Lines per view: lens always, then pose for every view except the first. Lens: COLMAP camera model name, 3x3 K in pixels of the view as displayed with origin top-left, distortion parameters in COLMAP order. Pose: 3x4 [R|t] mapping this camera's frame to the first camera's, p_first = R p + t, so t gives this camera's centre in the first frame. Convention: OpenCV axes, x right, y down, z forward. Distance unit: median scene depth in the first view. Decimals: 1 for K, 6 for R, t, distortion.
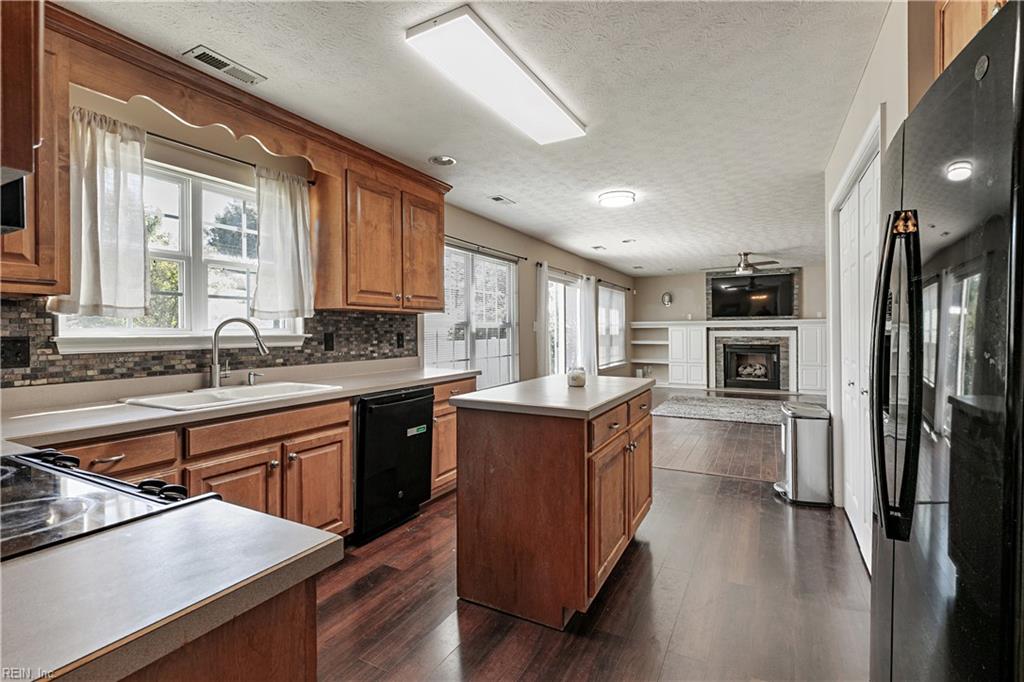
lens RADIAL K [[473.0, 0, 513.6], [0, 473.0, 333.5], [0, 0, 1]] dist [-0.000607, -0.000009]
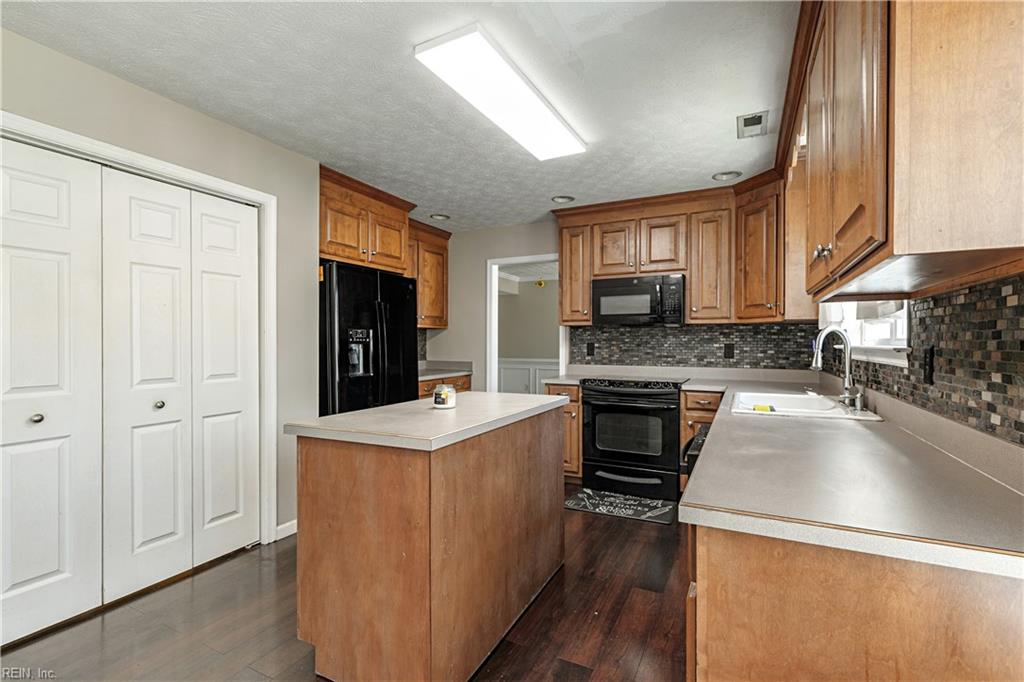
lens RADIAL K [[461.6, 0, 512.0], [0, 461.6, 341.0], [0, 0, 1]] dist [0.000528, 0.000171]
pose [[-0.999410, 0.009508, -0.033016, 0.029998], [0.009580, 0.999952, -0.002020, -0.007984], [0.032995, -0.002336, -0.999453, 1.303024]]
